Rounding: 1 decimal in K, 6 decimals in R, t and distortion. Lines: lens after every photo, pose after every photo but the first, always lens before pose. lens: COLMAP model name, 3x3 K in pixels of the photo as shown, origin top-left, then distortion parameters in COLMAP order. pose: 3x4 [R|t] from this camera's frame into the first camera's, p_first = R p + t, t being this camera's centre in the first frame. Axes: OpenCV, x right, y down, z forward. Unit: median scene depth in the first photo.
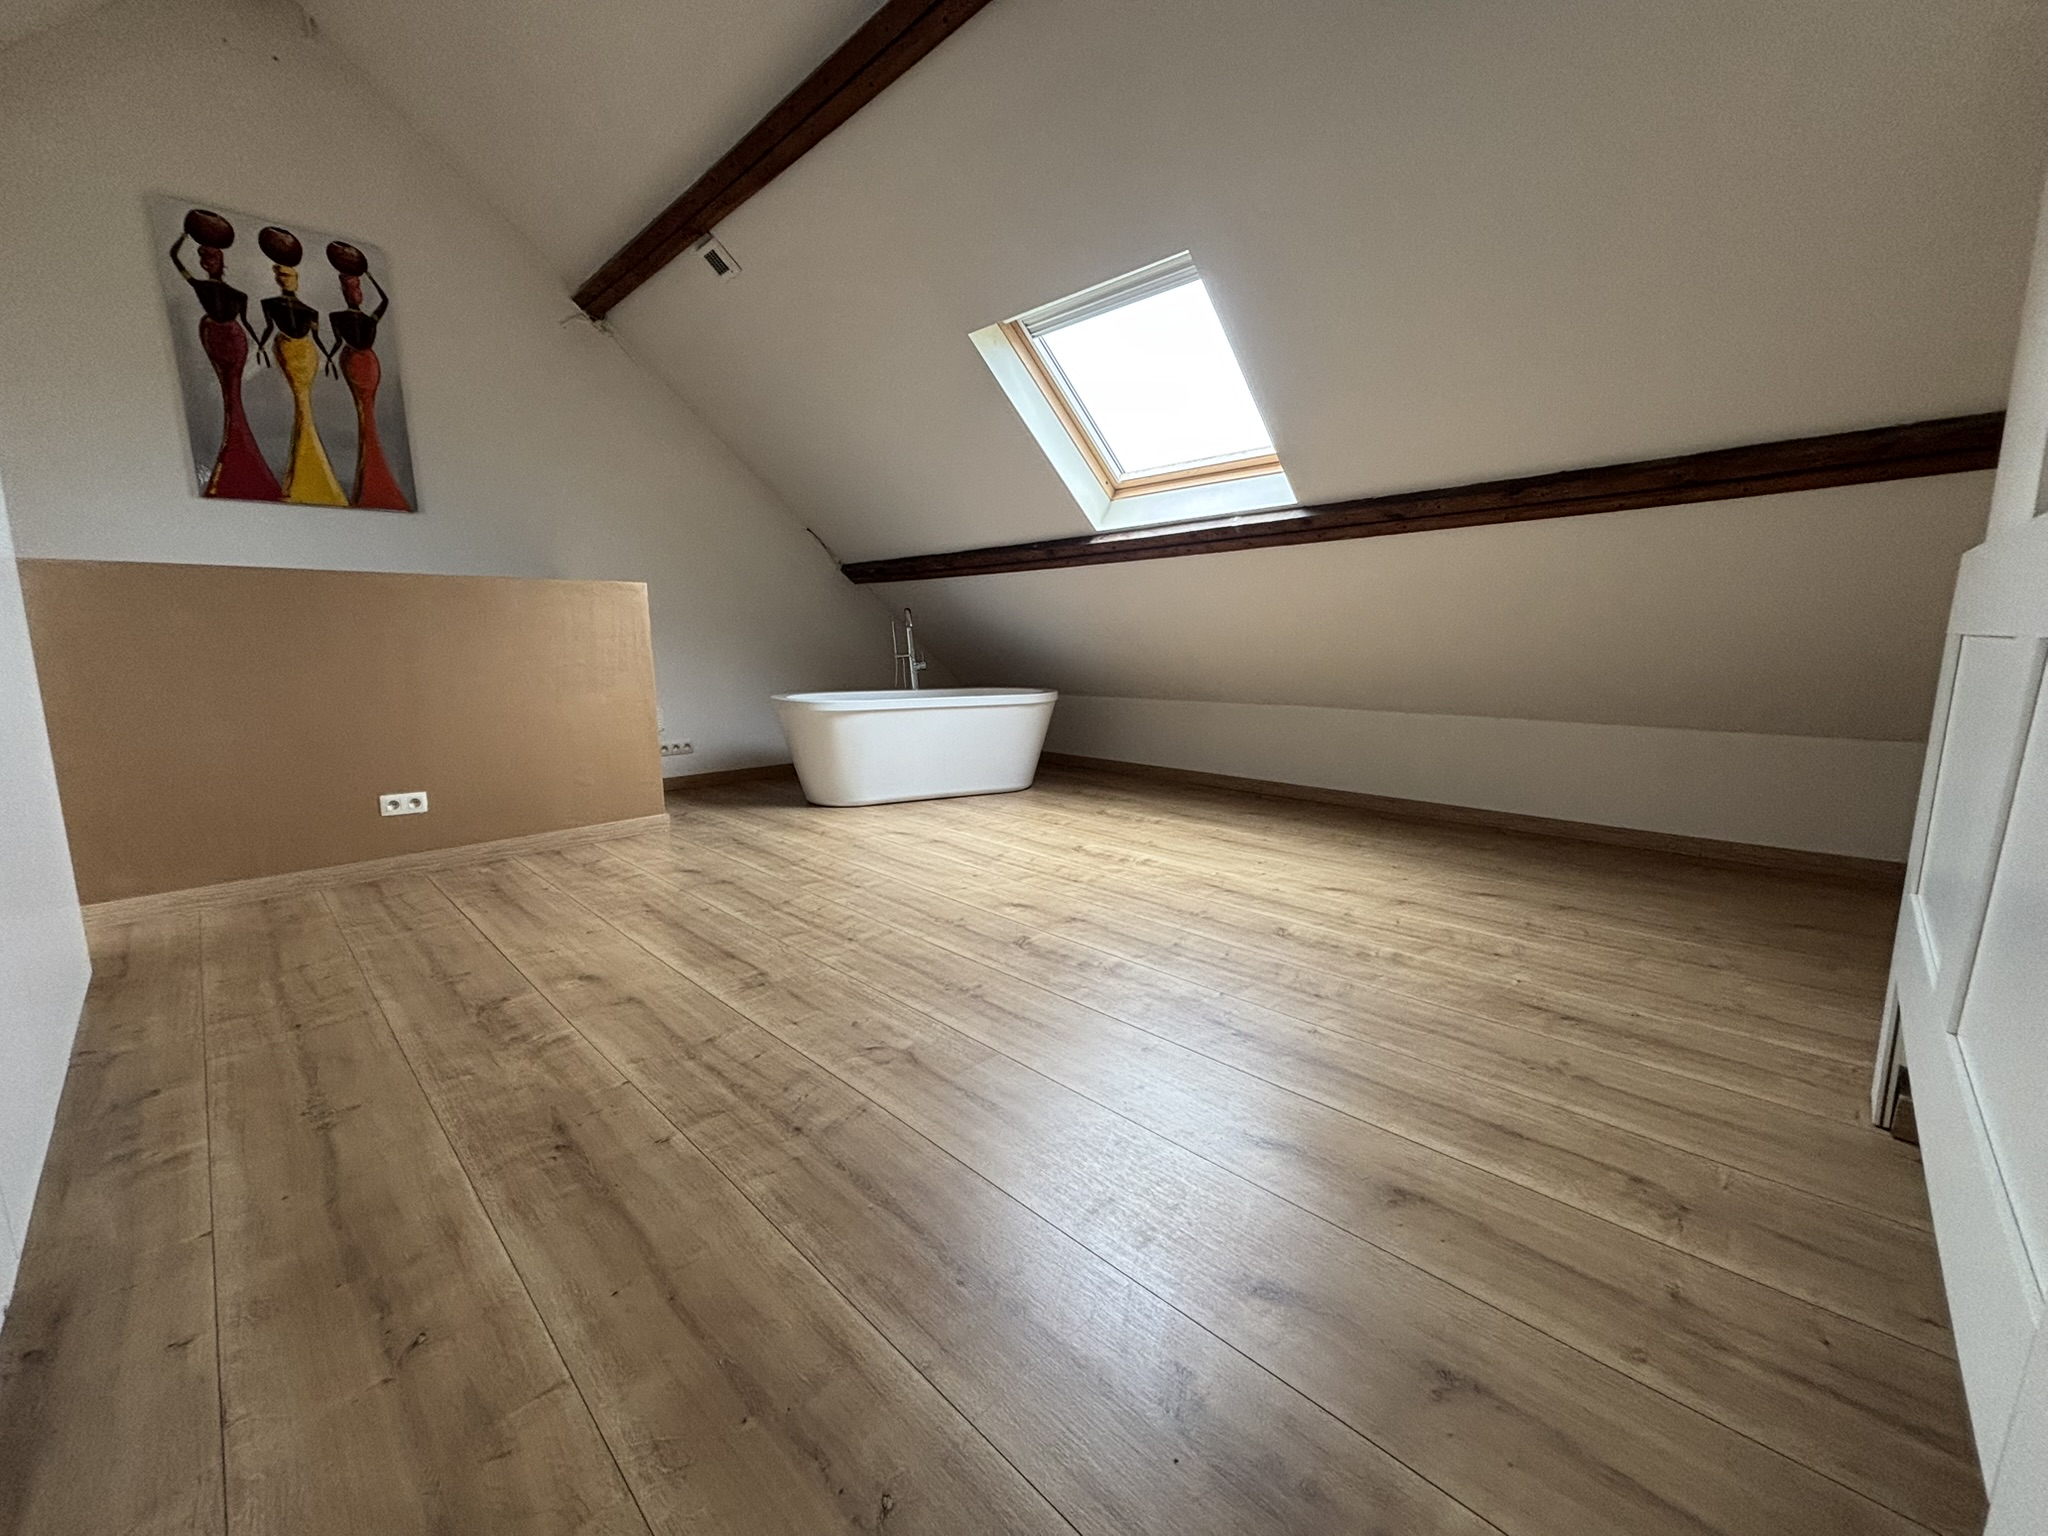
lens RADIAL K [[823.9, 0, 1024.0], [0, 823.9, 768.0], [0, 0, 1]] dist [0.001358, 0.000308]
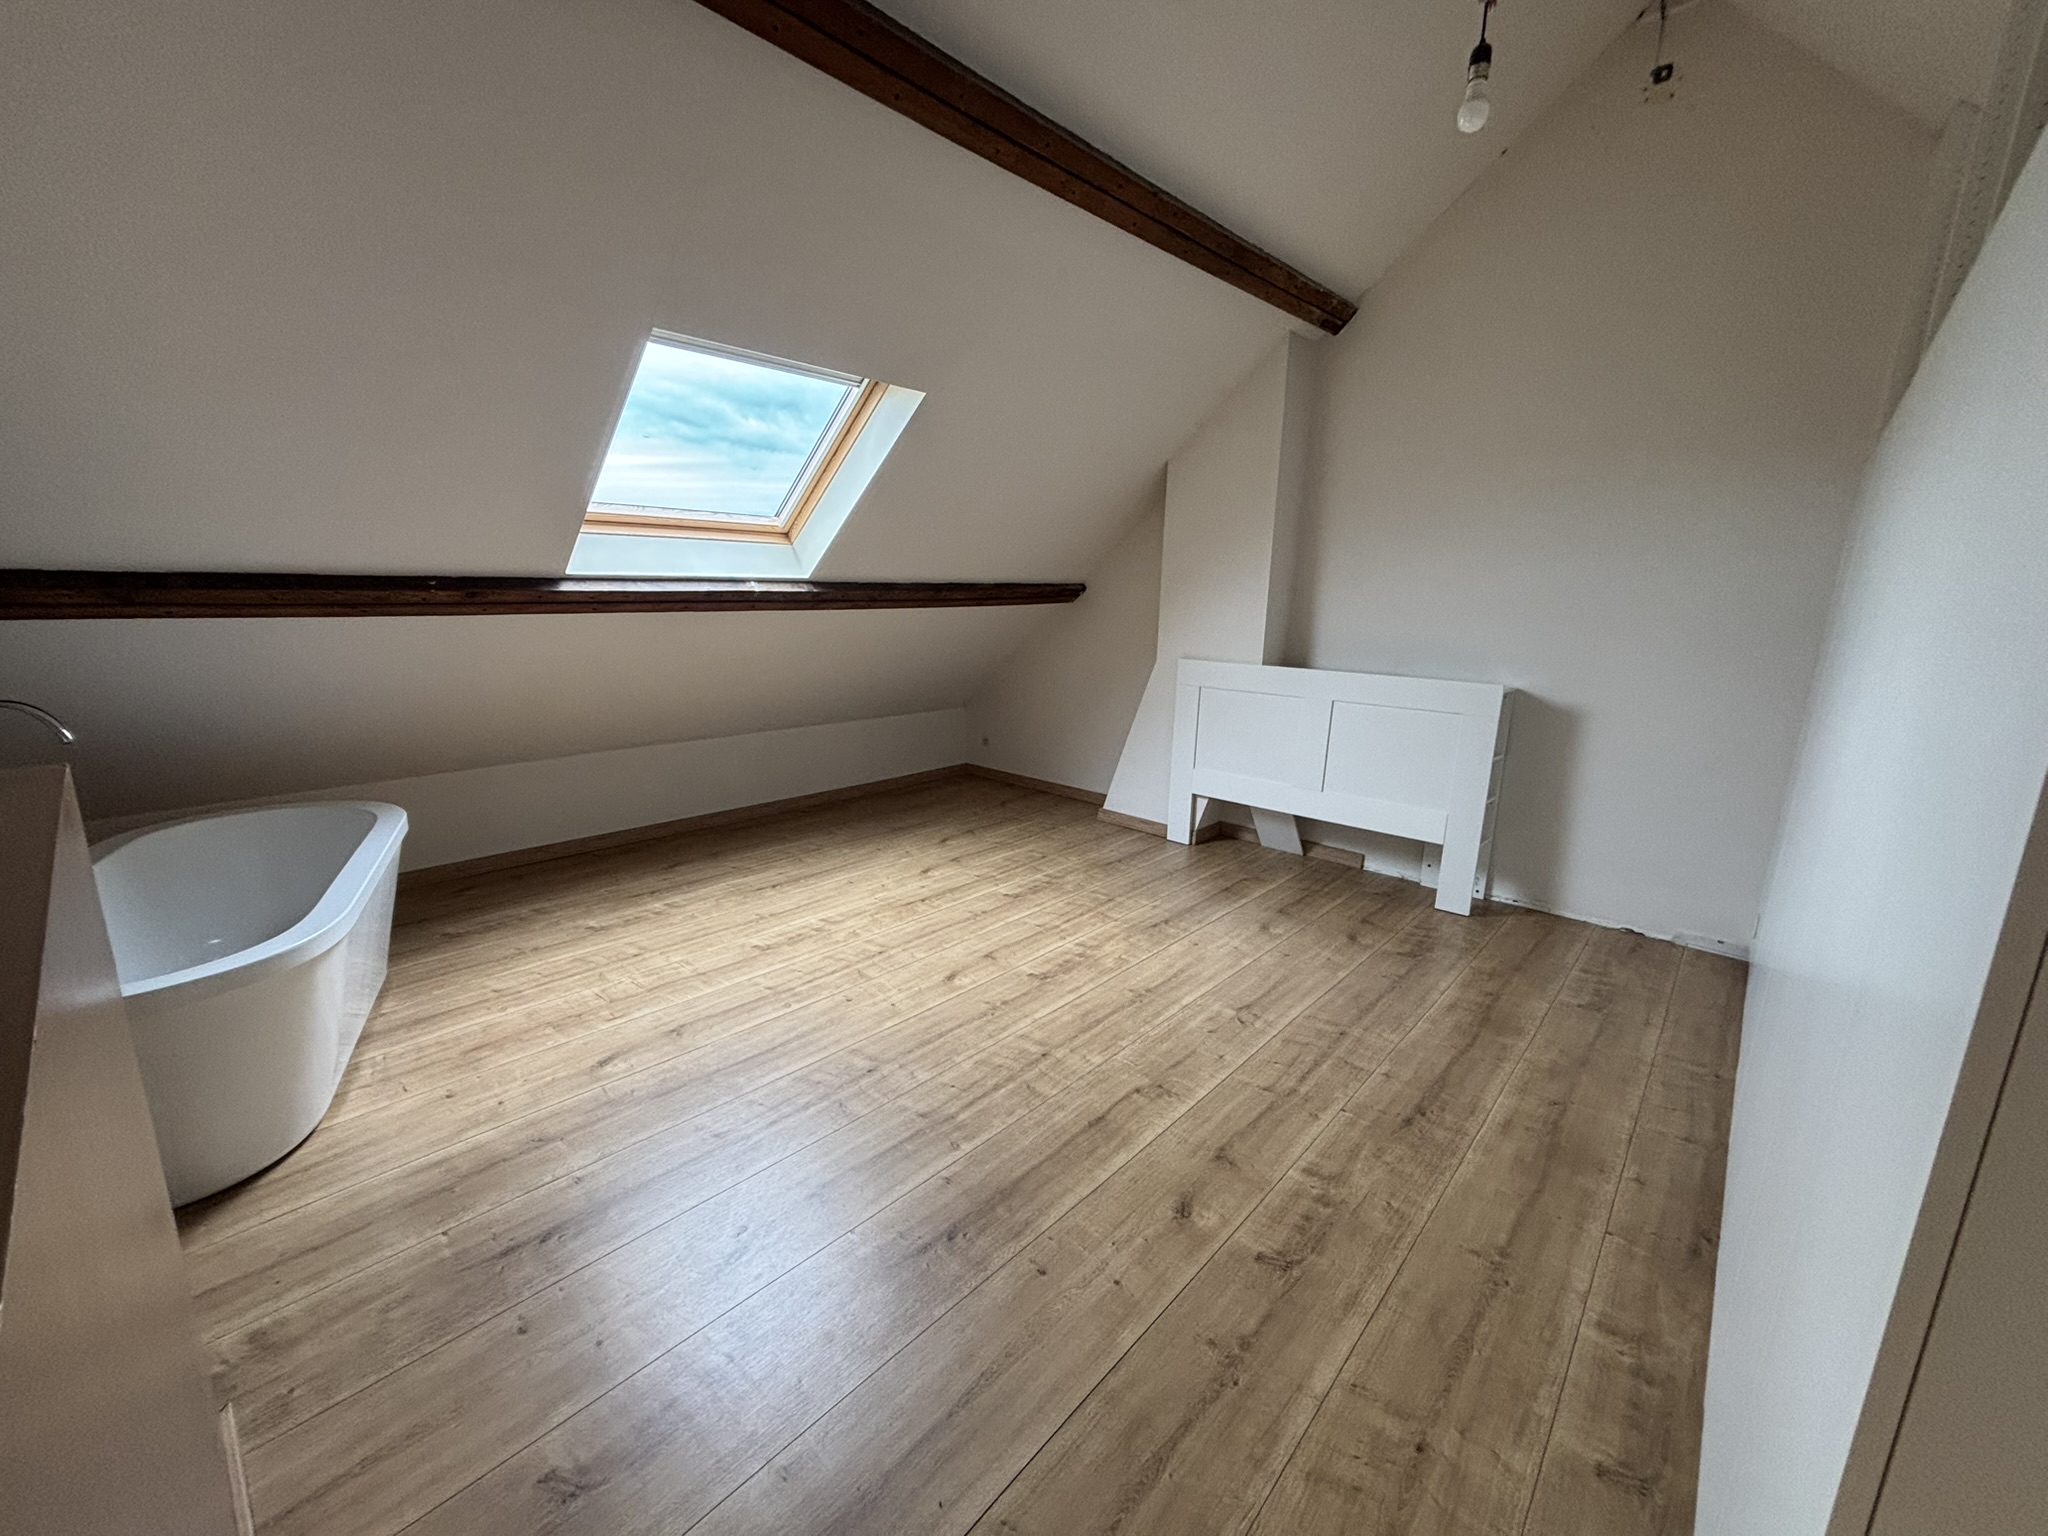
lens RADIAL K [[823.9, 0, 1024.0], [0, 823.9, 768.0], [0, 0, 1]] dist [0.001358, 0.000308]
pose [[-0.048733, -0.215385, 0.975312, -1.034640], [0.136274, 0.965908, 0.220117, -0.332074], [-0.989472, 0.143636, -0.017720, 0.913610]]
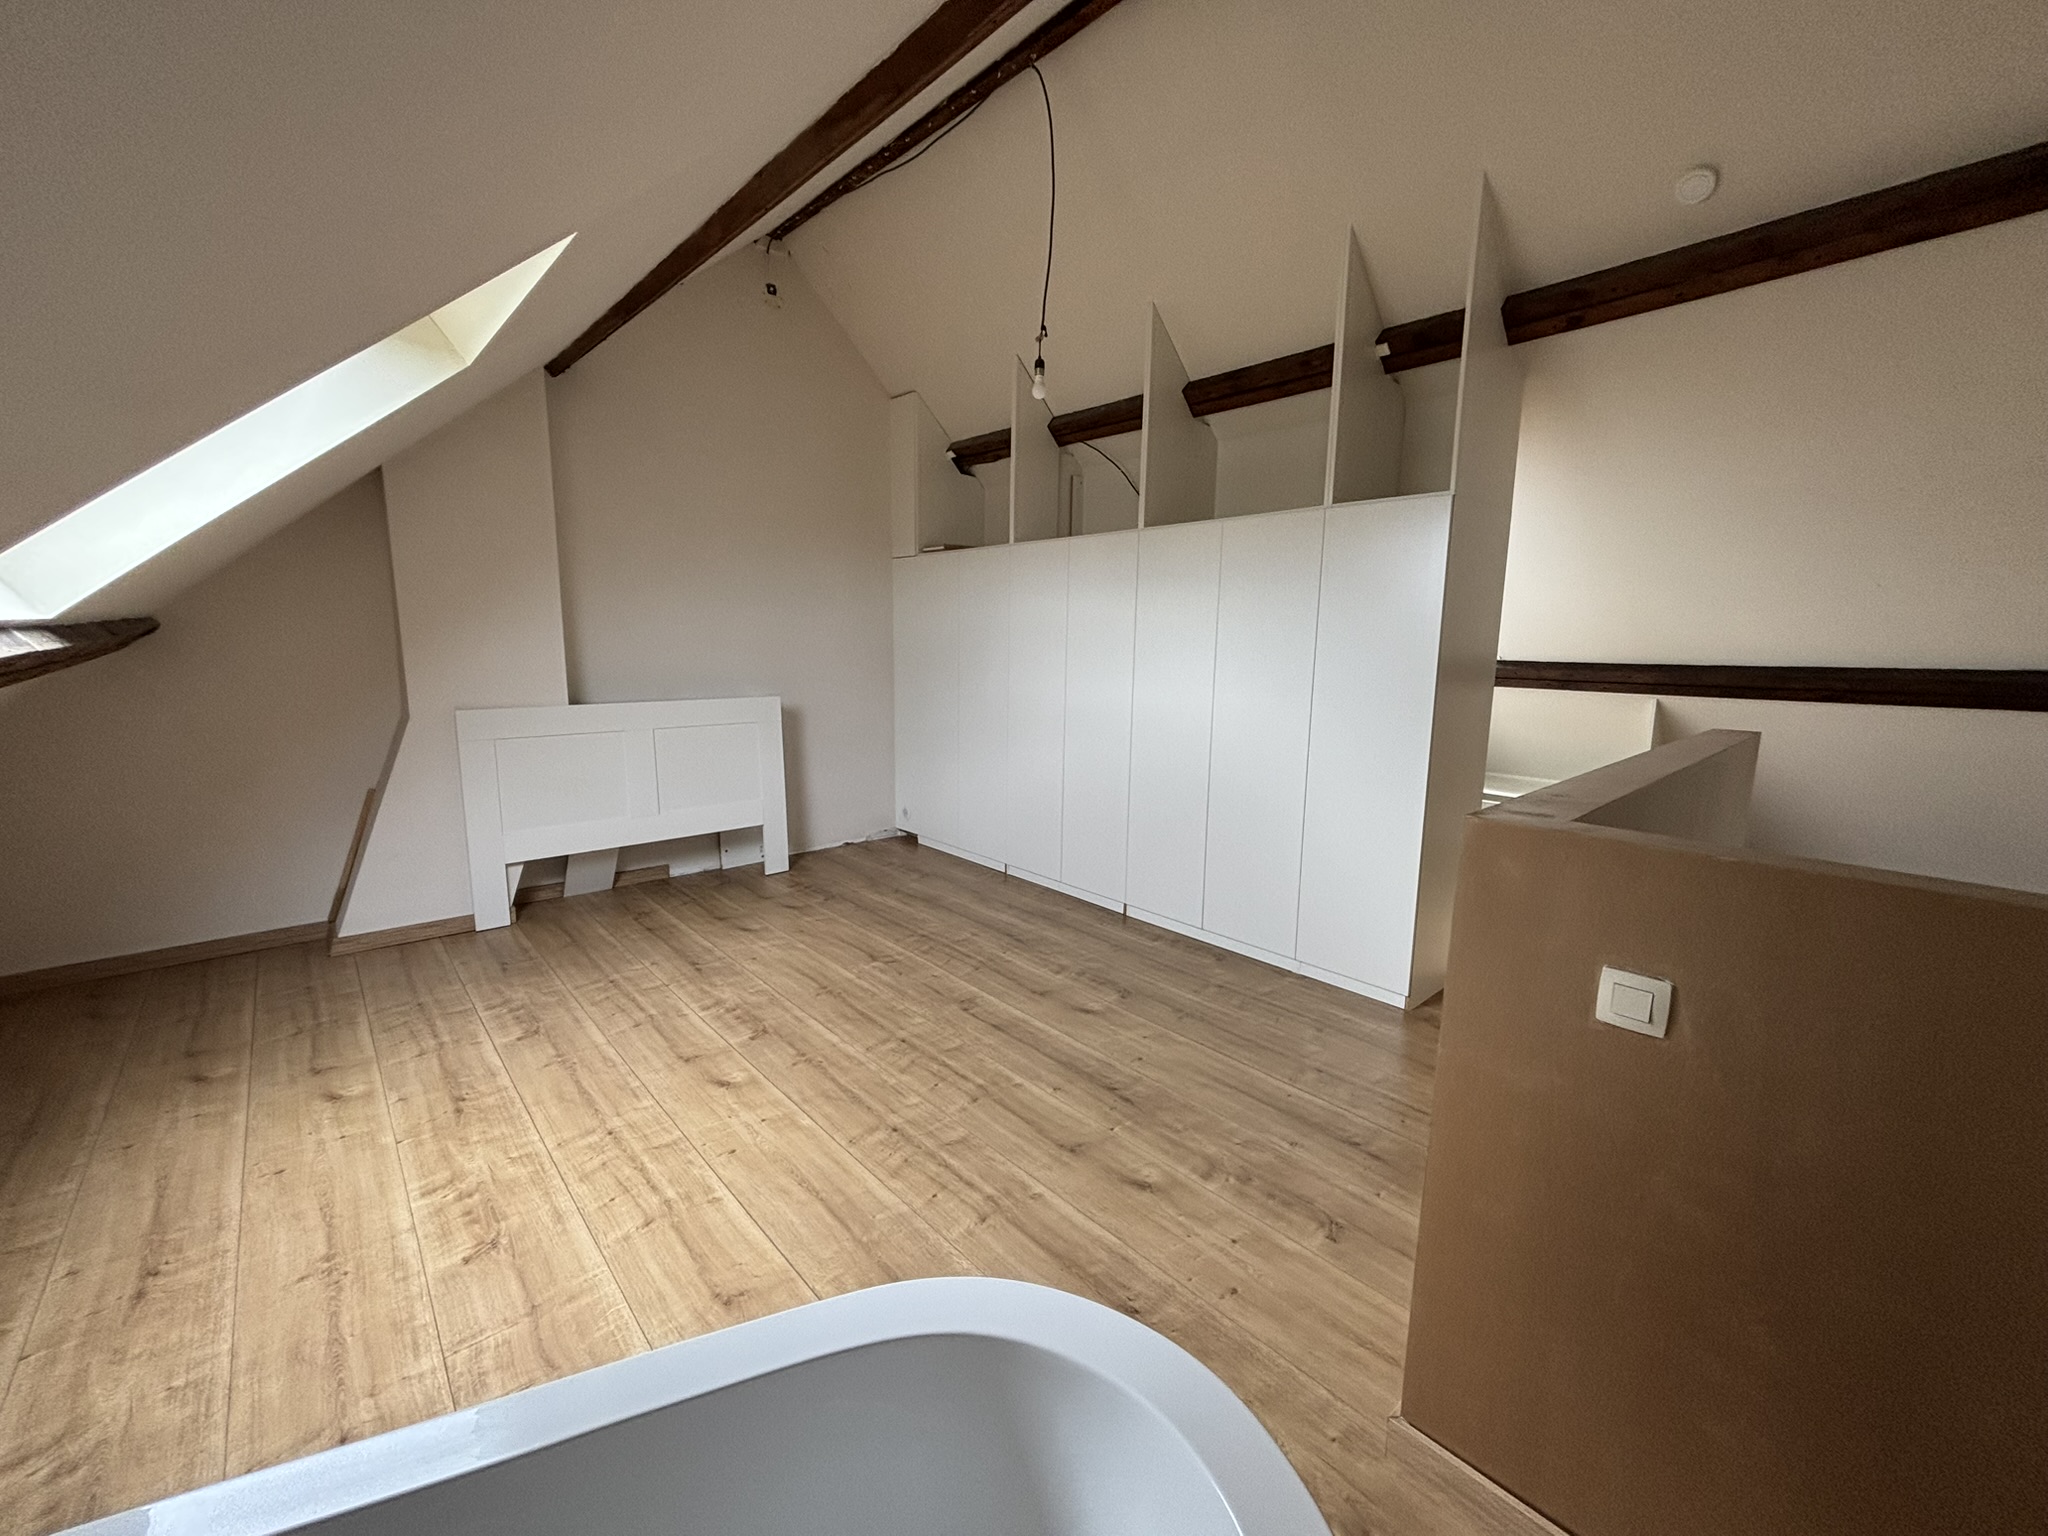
lens RADIAL K [[817.7, 0, 1028.8], [0, 817.7, 766.5], [0, 0, 1]] dist [-0.000366, -0.000155]
pose [[-0.998539, -0.016922, 0.051310, -0.404567], [0.000232, 0.948332, 0.317281, -0.480900], [-0.054029, 0.316829, -0.946943, 1.801018]]
